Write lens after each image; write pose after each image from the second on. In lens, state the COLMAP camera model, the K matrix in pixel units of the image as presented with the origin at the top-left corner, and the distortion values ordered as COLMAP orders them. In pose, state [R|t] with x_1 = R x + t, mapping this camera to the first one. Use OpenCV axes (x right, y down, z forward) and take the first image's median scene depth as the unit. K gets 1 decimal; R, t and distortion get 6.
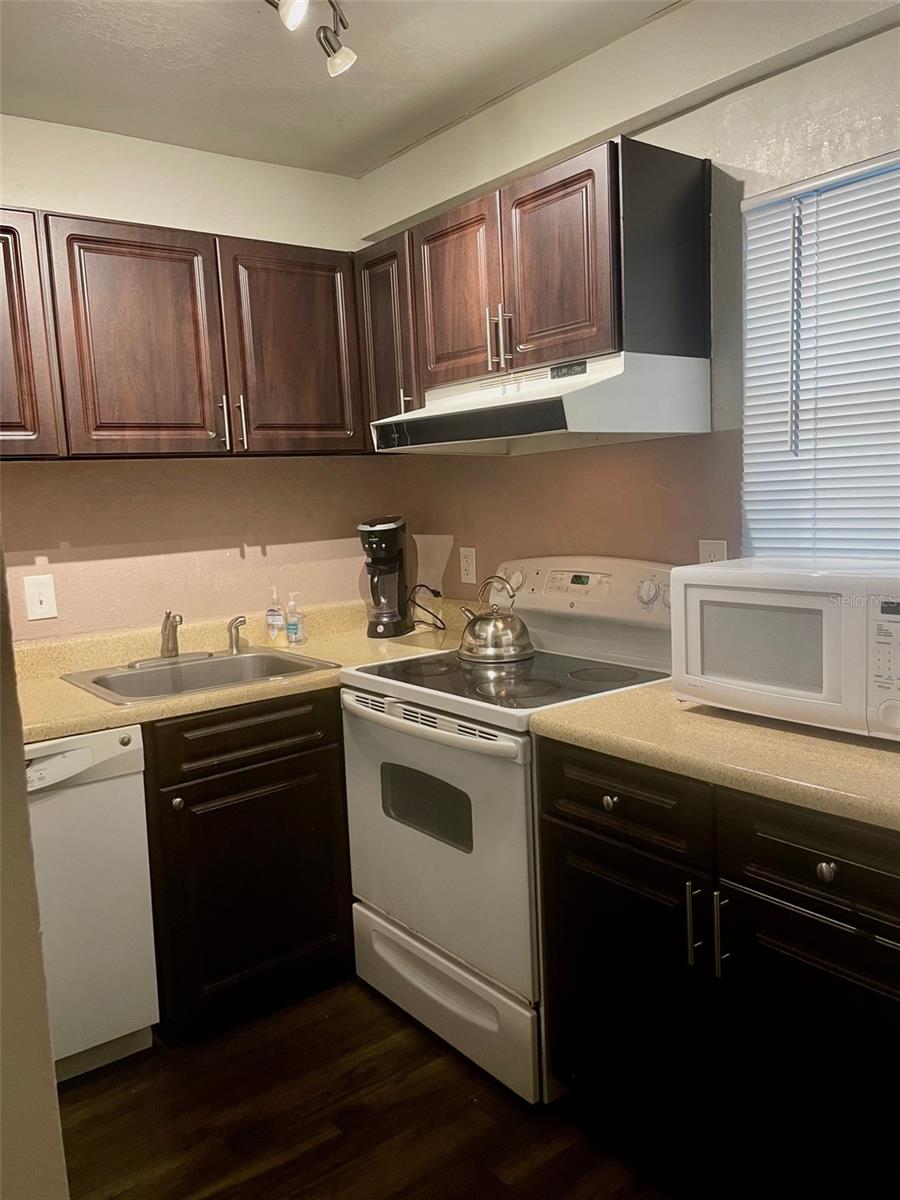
lens RADIAL K [[951.5, 0, 450.0], [0, 951.5, 600.0], [0, 0, 1]] dist [0.001370, 0.000676]
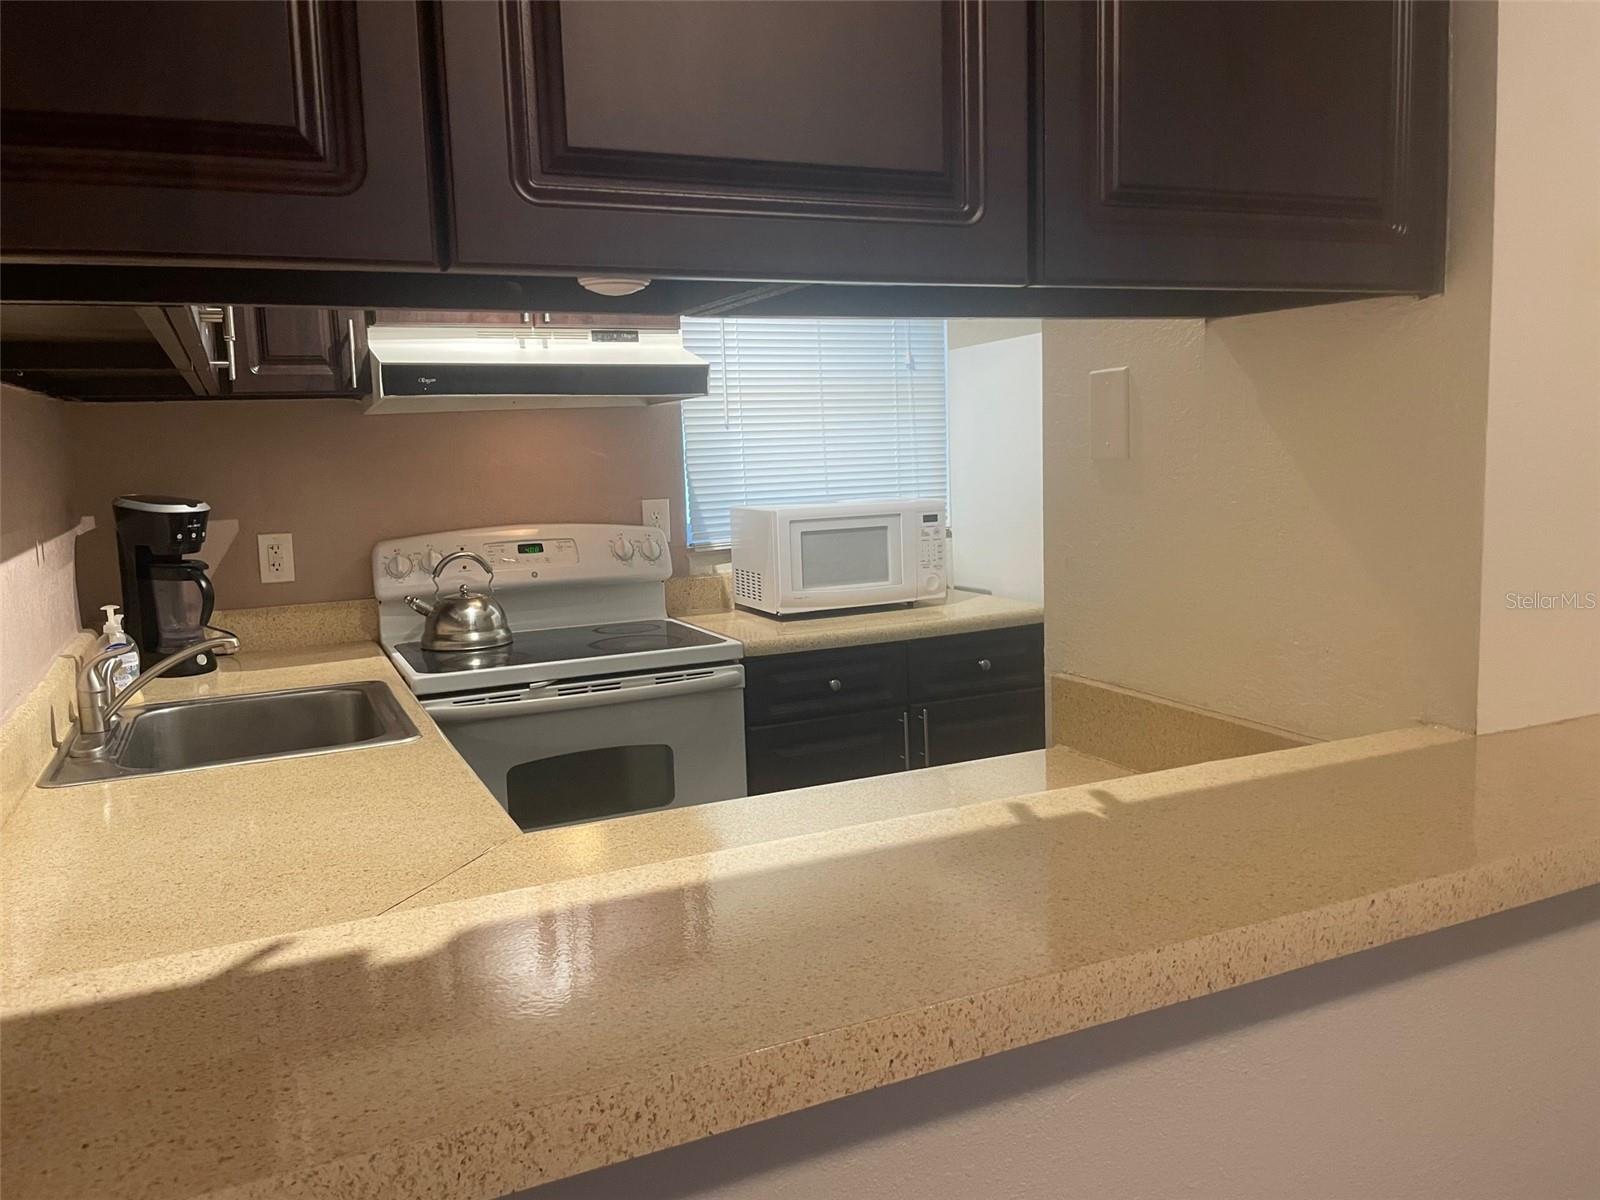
lens RADIAL K [[1268.7, 0, 800.0], [0, 1268.7, 600.0], [0, 0, 1]] dist [0.001370, 0.000676]
pose [[0.182515, -0.074758, 0.980357, -1.206416], [0.139538, 0.988982, 0.049437, 0.005547], [-0.973251, 0.127774, 0.190935, 0.560917]]
